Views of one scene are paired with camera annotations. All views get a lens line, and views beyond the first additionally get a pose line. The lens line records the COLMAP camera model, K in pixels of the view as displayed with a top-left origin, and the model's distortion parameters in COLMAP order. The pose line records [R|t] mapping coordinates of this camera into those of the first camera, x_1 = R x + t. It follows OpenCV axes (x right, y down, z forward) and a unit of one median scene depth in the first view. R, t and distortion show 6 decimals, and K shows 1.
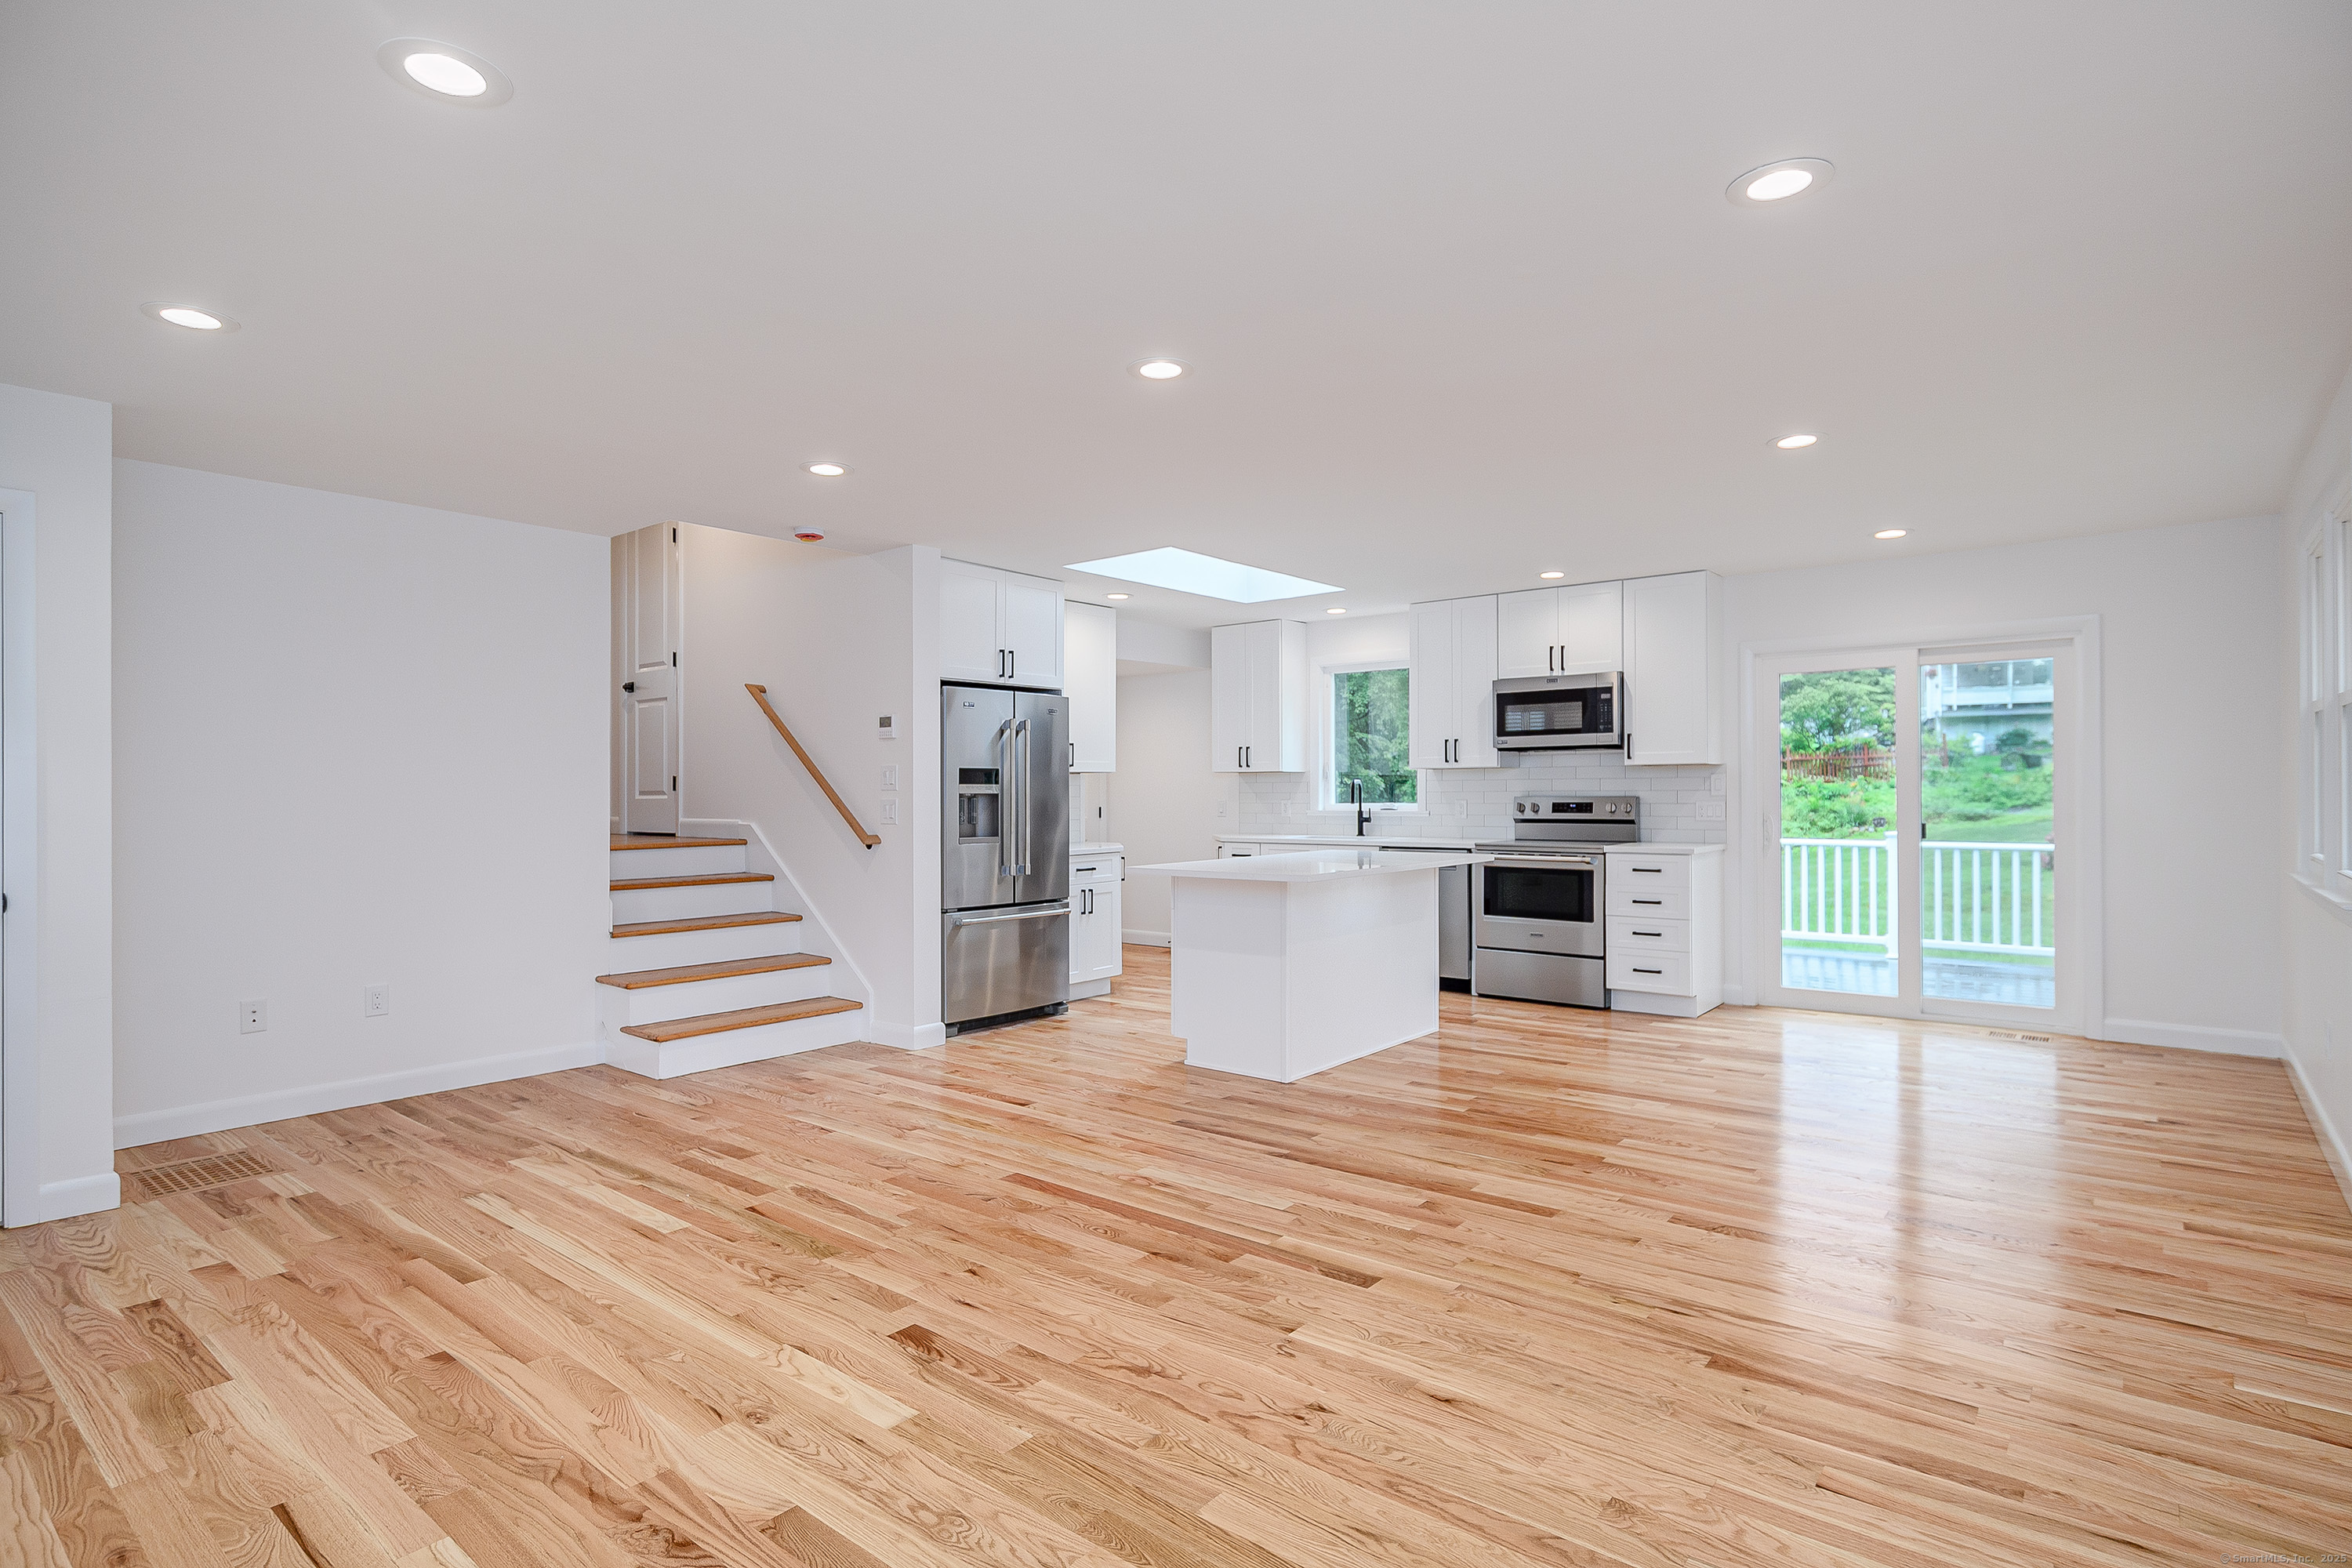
lens RADIAL K [[1193.2, 0, 1169.1], [0, 1193.2, 803.2], [0, 0, 1]] dist [-0.001104, 0.001011]
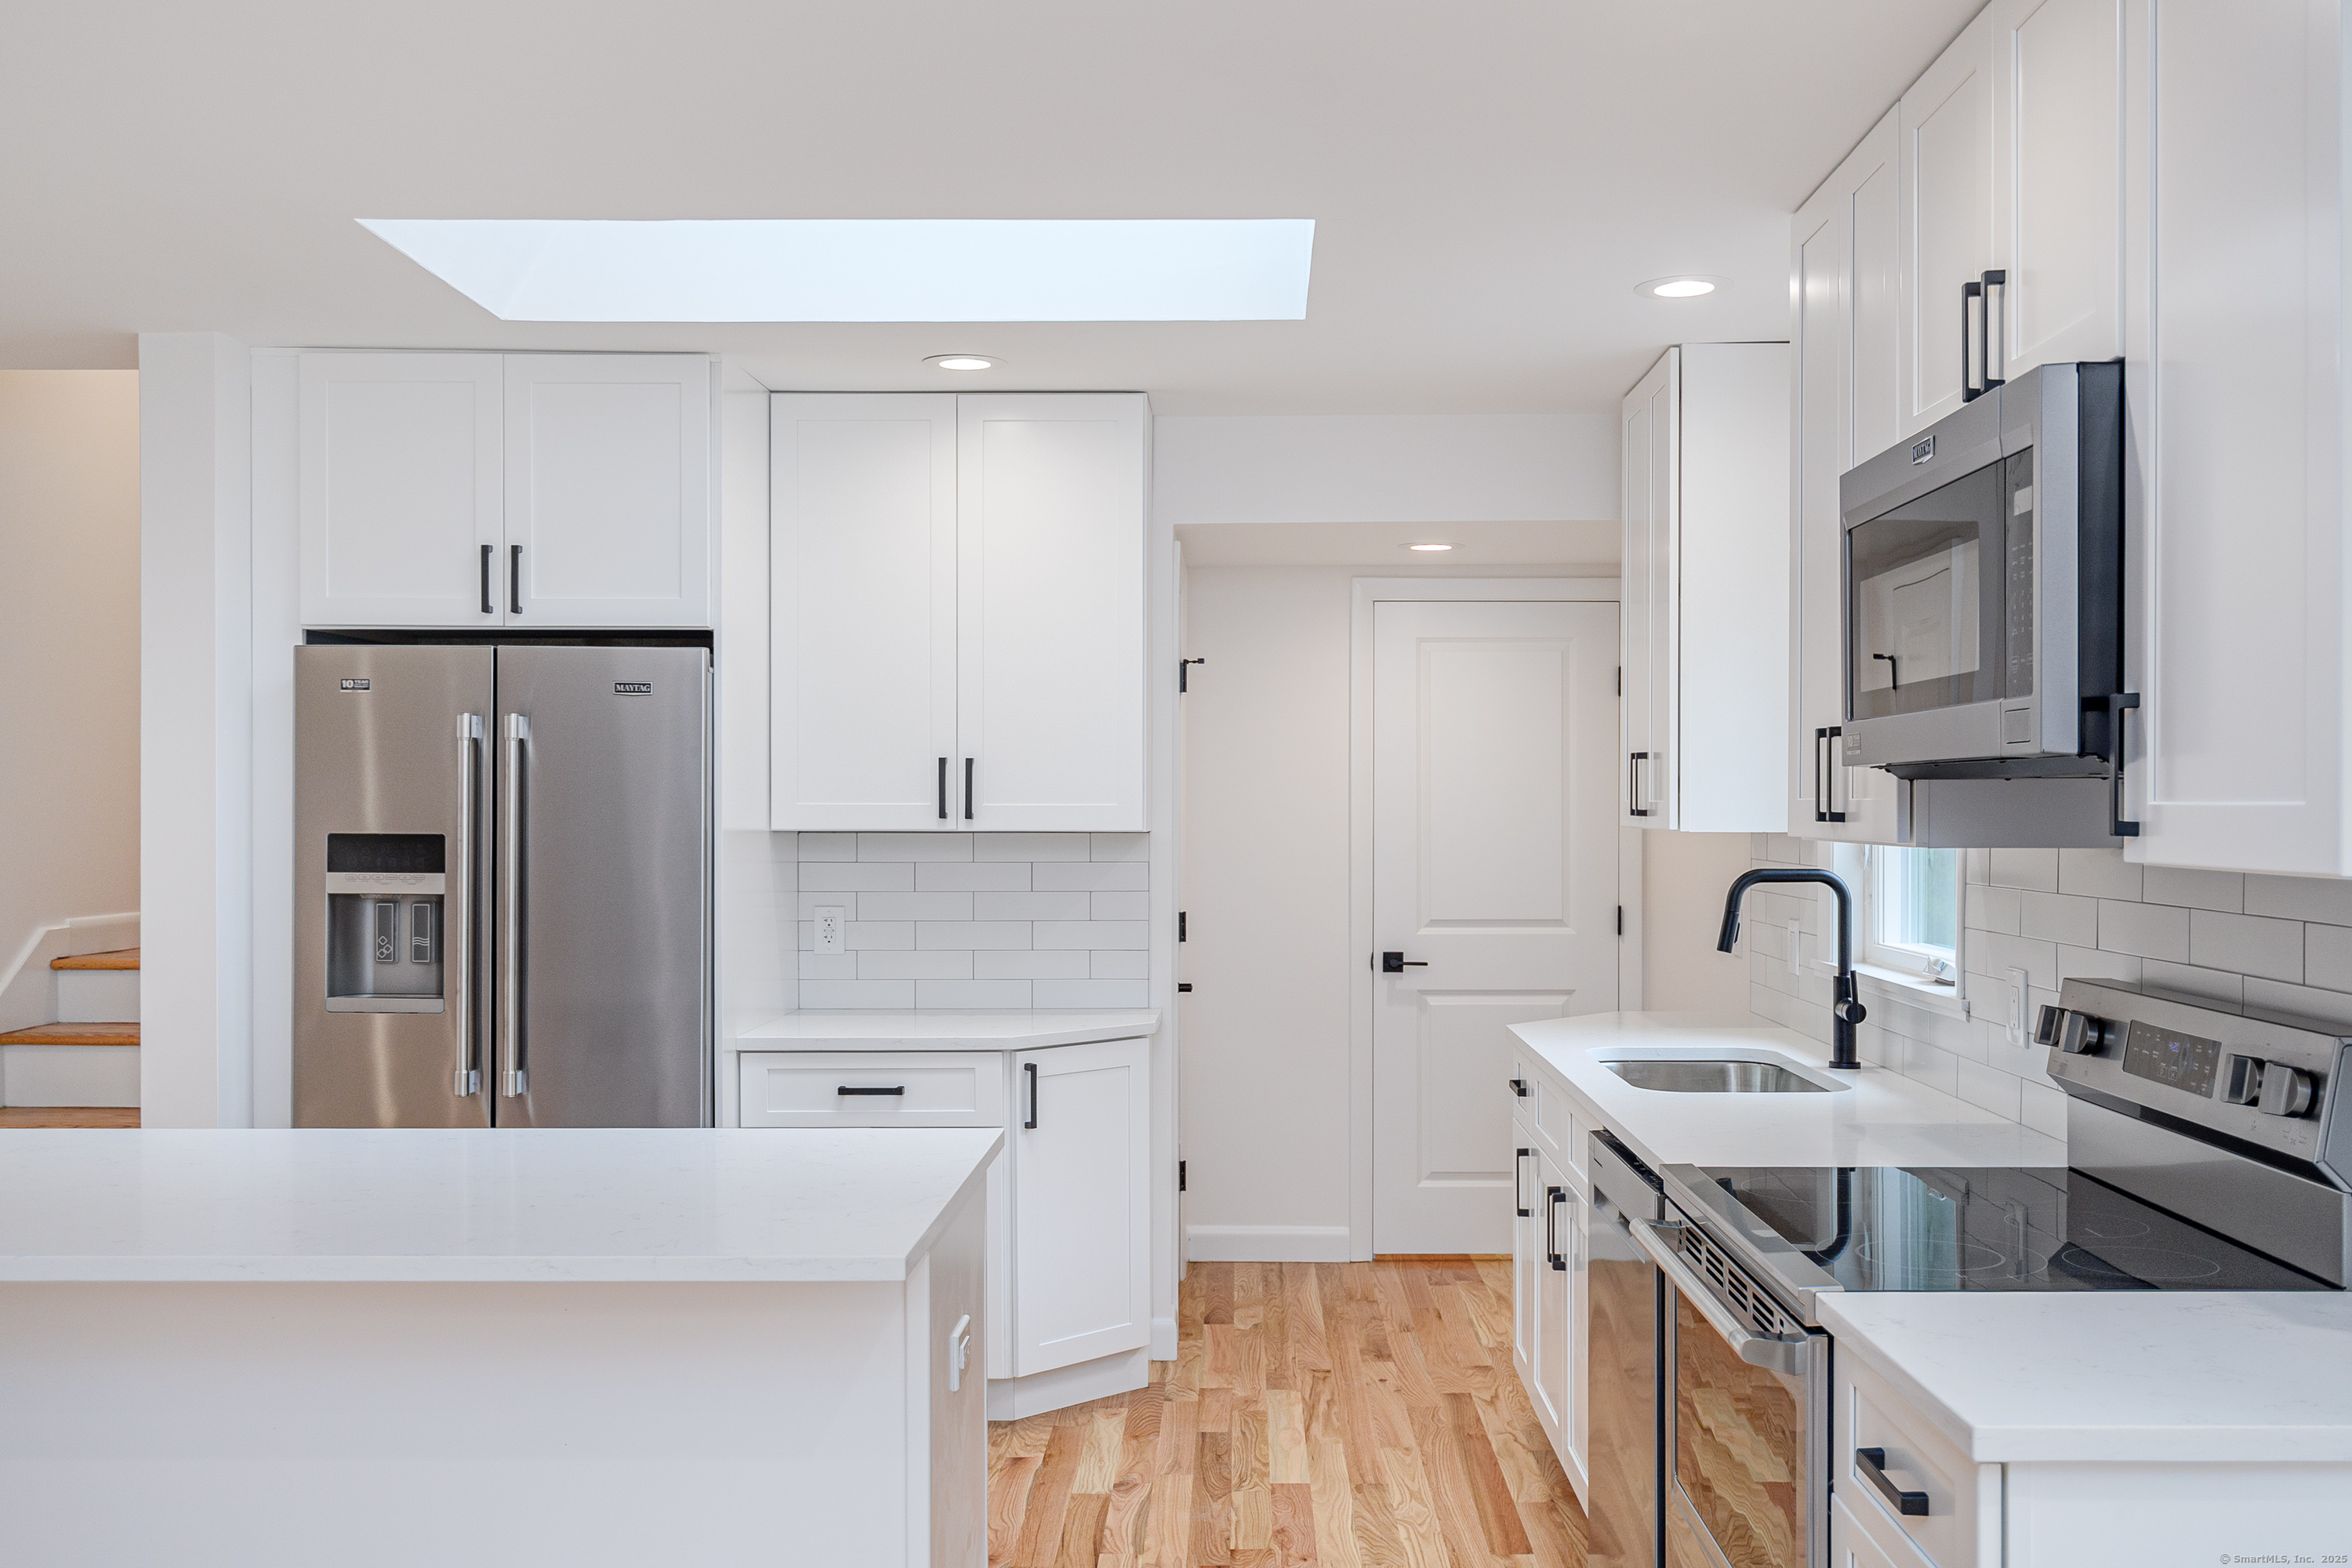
lens RADIAL K [[2090.3, 0, 1252.2], [0, 2090.3, 816.5], [0, 0, 1]] dist [0.002753, -0.000871]
pose [[0.638620, 0.011692, -0.769434, 0.600072], [-0.013005, 0.999906, 0.004401, -0.042608], [0.769413, 0.007196, 0.638712, 0.759481]]
